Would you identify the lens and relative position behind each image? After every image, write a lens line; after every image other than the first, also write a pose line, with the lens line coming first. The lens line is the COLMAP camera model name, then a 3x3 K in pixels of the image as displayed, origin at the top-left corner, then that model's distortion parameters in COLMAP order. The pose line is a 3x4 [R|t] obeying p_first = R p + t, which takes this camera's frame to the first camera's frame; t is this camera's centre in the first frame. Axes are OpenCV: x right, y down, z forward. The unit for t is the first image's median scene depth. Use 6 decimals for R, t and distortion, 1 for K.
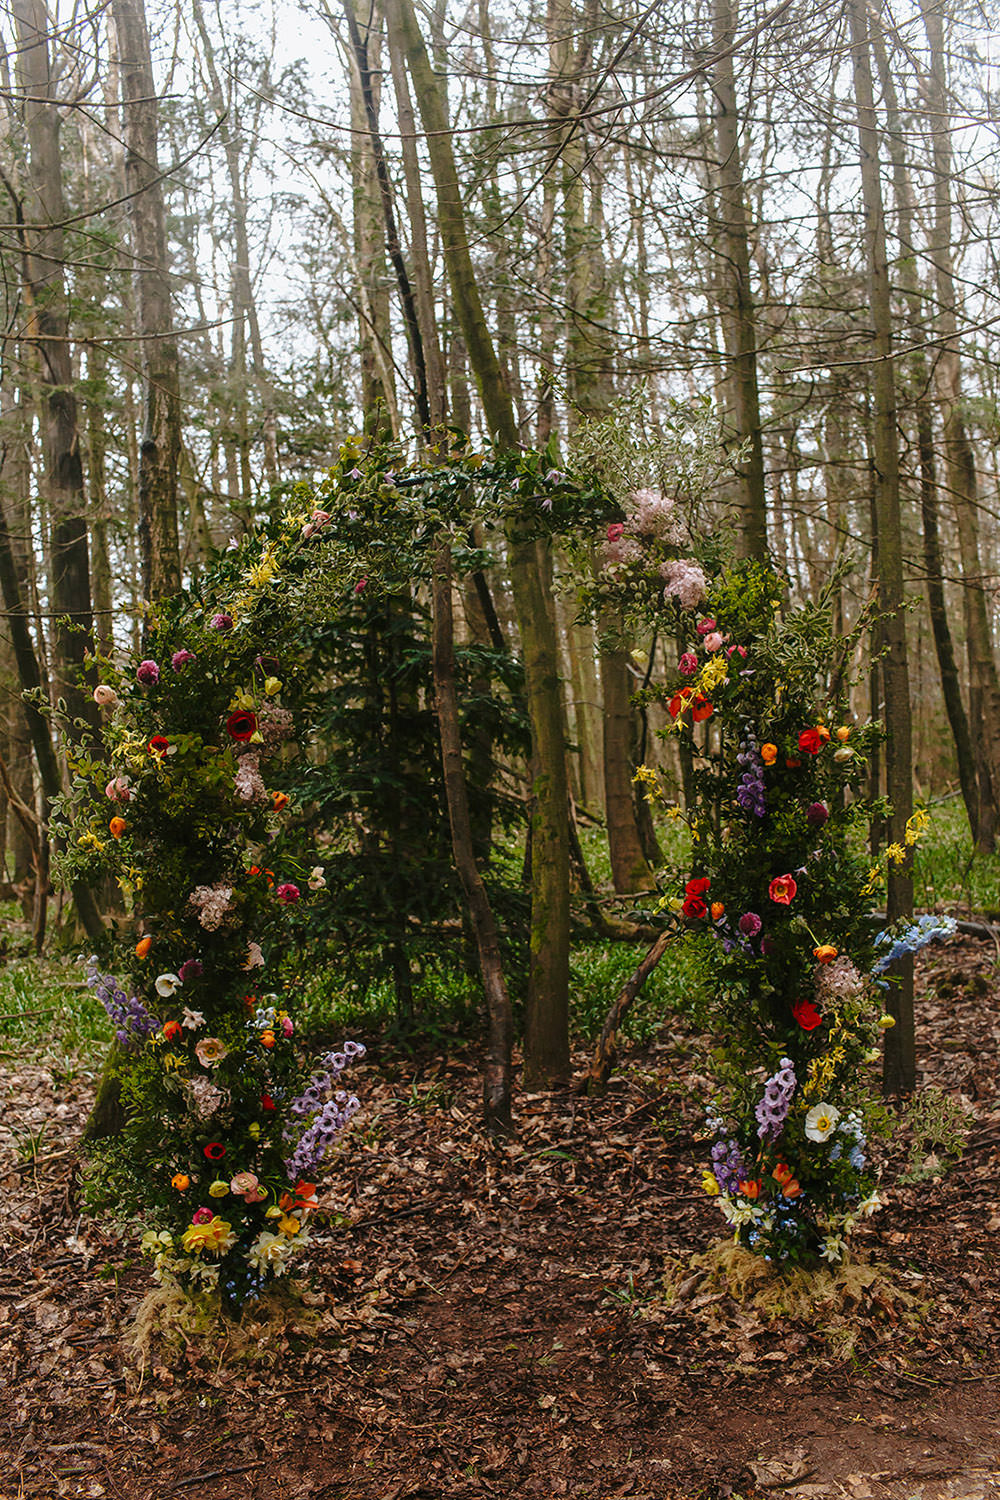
lens RADIAL K [[1451.7, 0, 503.2], [0, 1451.7, 754.2], [0, 0, 1]] dist [-0.098549, 0.127312]
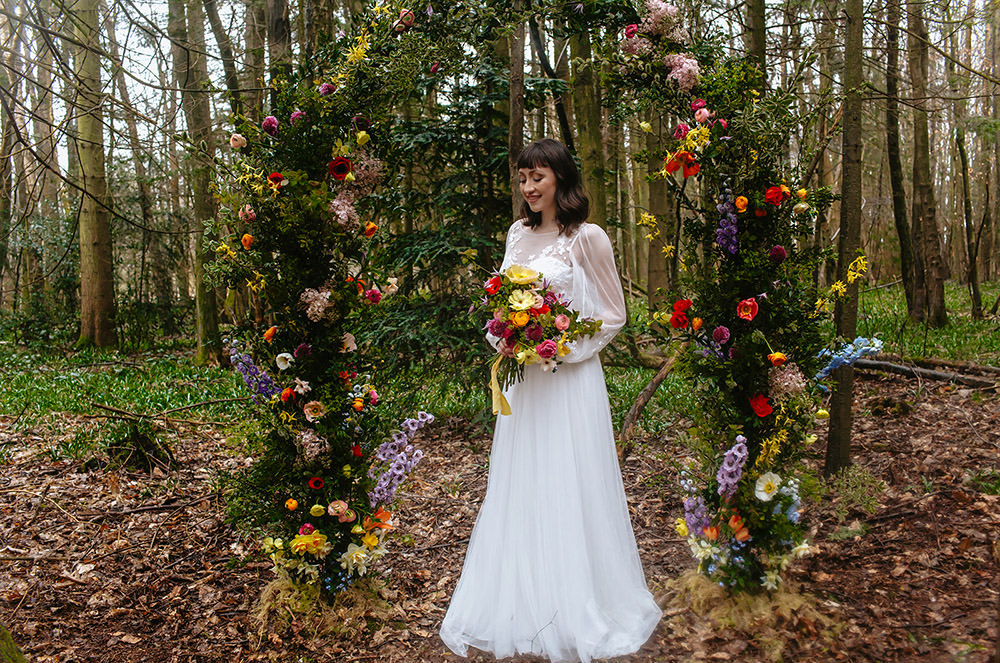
lens RADIAL K [[990.6, 0, 500.0], [0, 990.6, 331.5], [0, 0, 1]] dist [-0.095919, 0.121137]
pose [[0.995917, 0.040926, -0.080459, 0.042402], [-0.033662, 0.995405, 0.089647, 0.040780], [0.083758, -0.086573, 0.992718, 0.091891]]
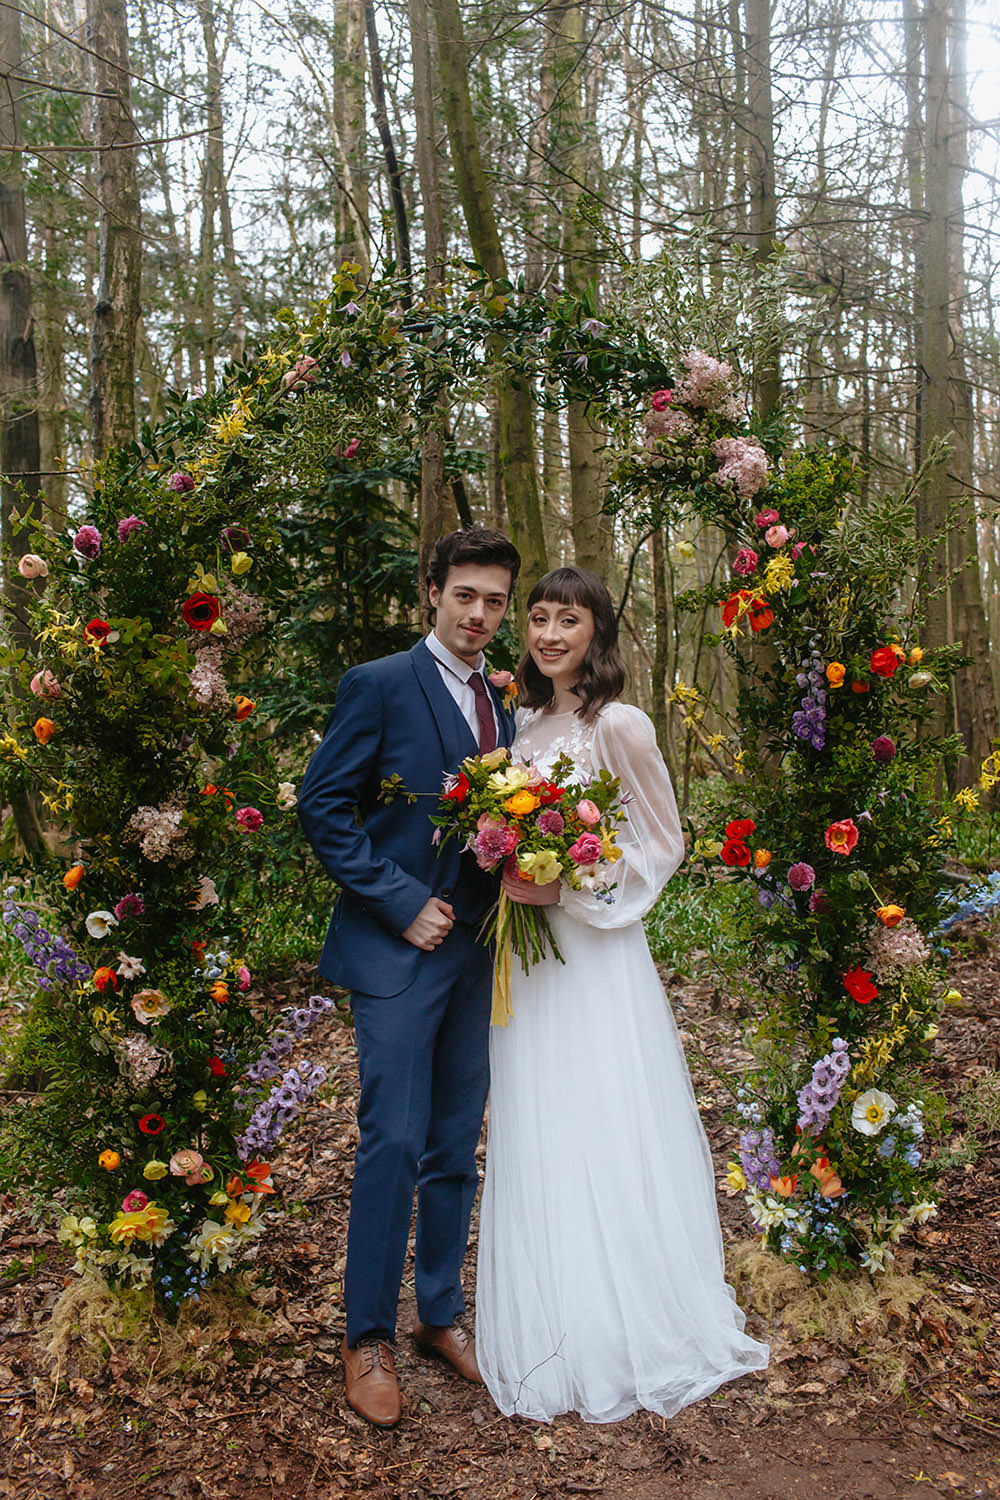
lens RADIAL K [[1481.2, 0, 511.8], [0, 1481.2, 753.5], [0, 0, 1]] dist [-0.105683, 0.143306]
pose [[0.998621, 0.040065, 0.033933, -0.028935], [-0.041641, 0.998022, 0.047087, 0.012749], [-0.031979, -0.048436, 0.998314, 0.152588]]
